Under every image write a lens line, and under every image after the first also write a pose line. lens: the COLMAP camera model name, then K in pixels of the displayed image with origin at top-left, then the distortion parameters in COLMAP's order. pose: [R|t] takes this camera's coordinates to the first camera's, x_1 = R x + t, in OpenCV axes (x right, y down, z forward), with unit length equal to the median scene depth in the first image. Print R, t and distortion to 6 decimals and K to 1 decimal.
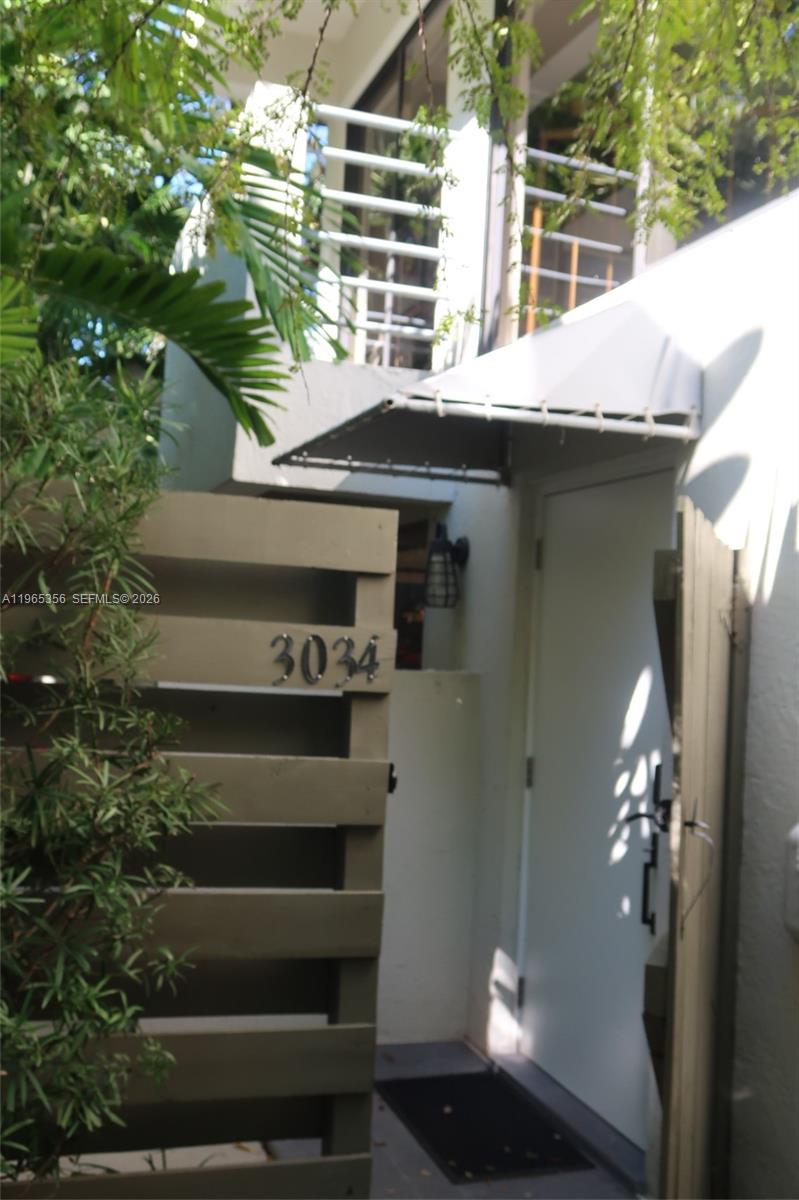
lens RADIAL K [[1142.4, 0, 399.2], [0, 1142.4, 602.8], [0, 0, 1]] dist [0.031781, 0.000000]
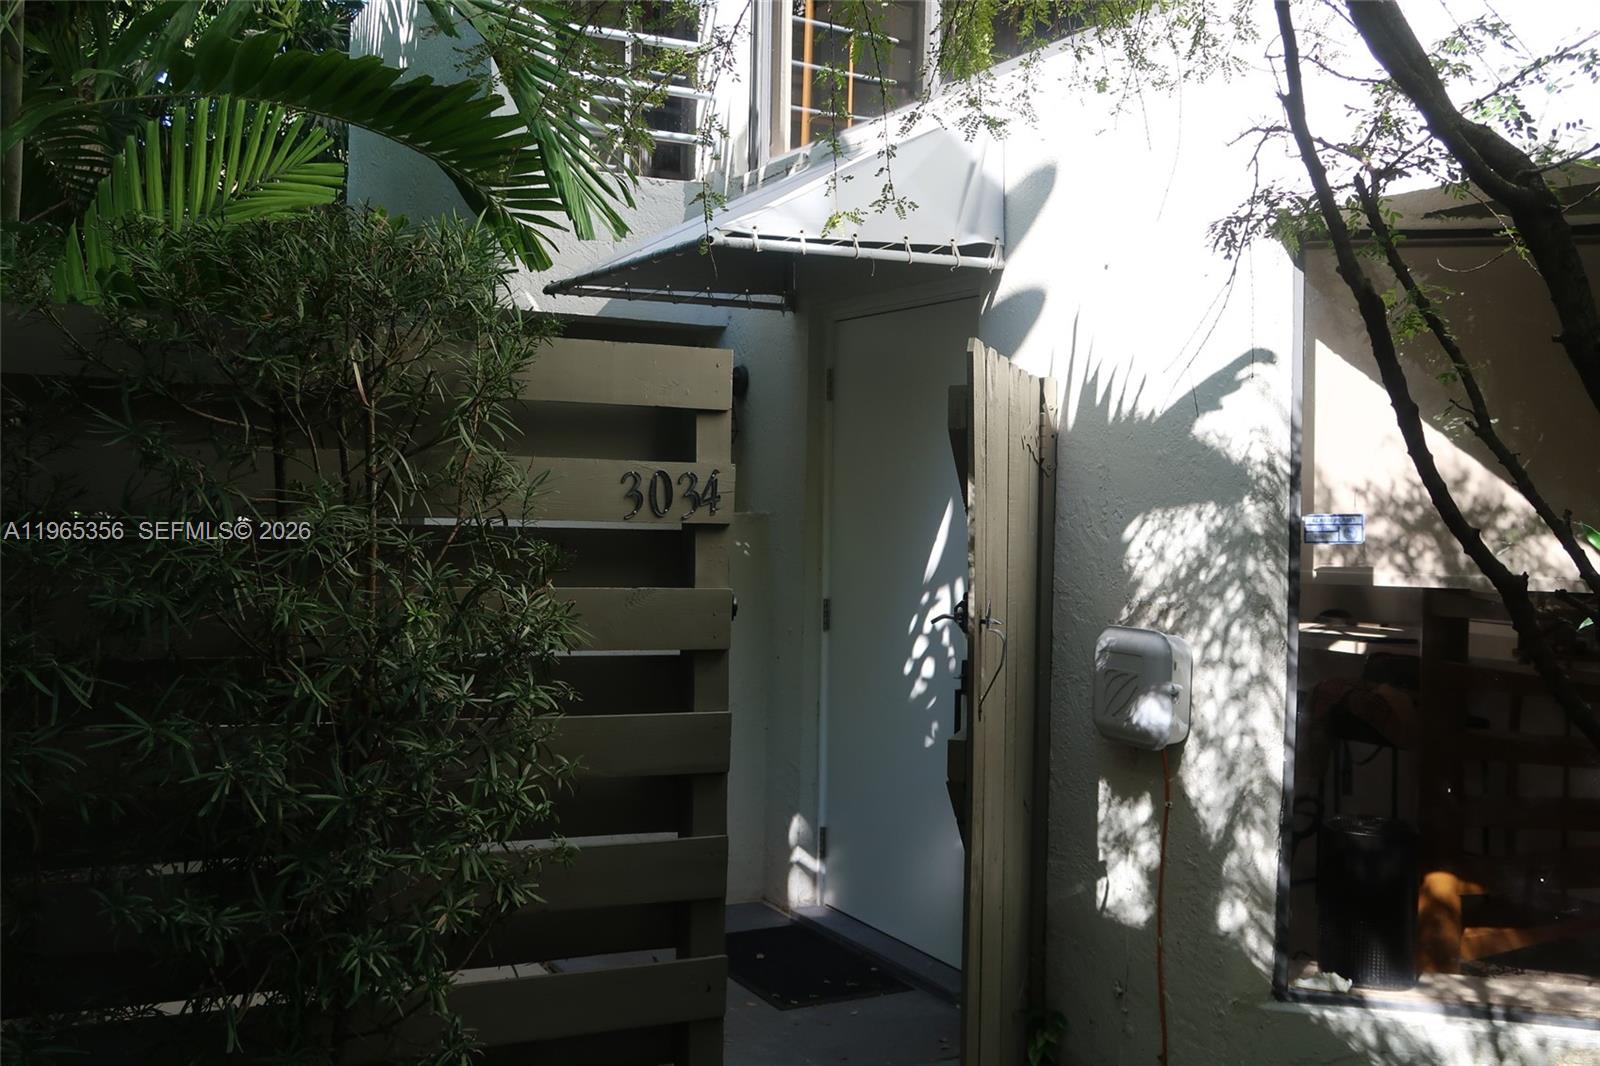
lens RADIAL K [[1523.2, 0, 799.0], [0, 1523.2, 523.3], [0, 0, 1]] dist [0.031781, 0.000000]
pose [[0.987737, -0.033940, 0.152390, -0.141125], [0.025547, 0.998064, 0.056703, 0.000224], [-0.154020, -0.052115, 0.986692, -0.344139]]
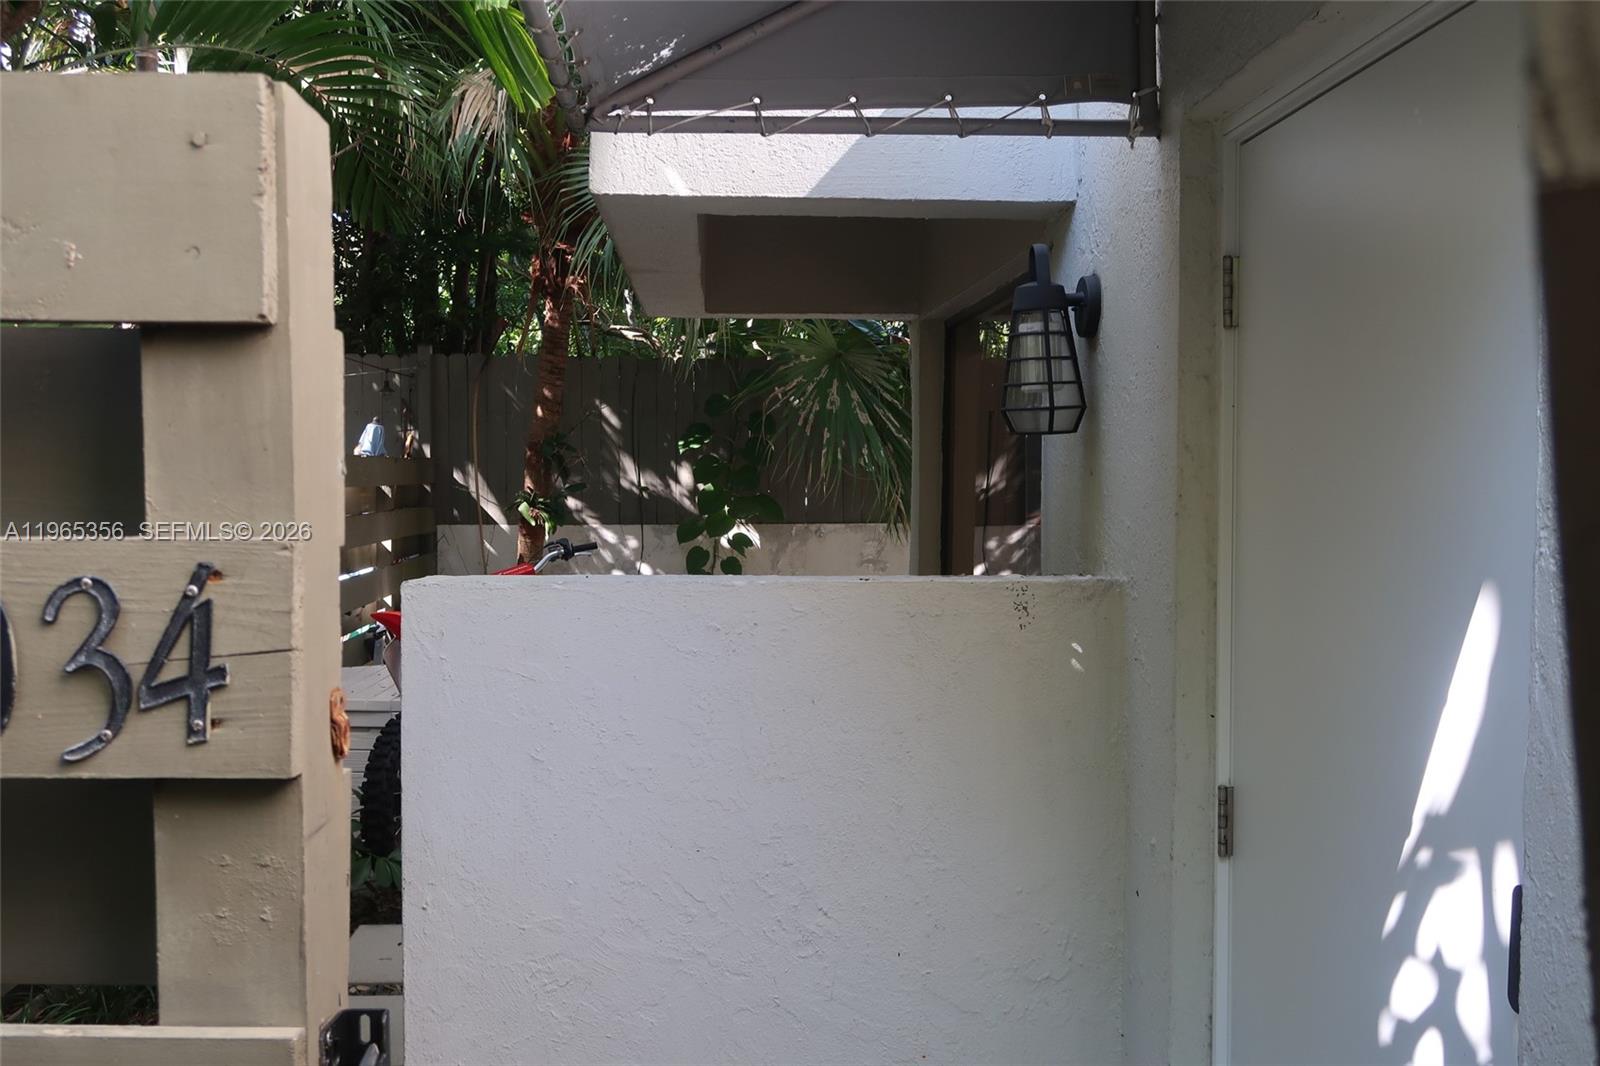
lens RADIAL K [[1523.2, 0, 796.1], [0, 1523.2, 528.2], [0, 0, 1]] dist [0.031781, 0.000000]
pose [[0.958243, -0.039279, -0.283243, 0.180176], [0.055379, 0.997259, 0.049058, 0.009857], [0.280540, -0.062695, 0.957793, 0.622927]]
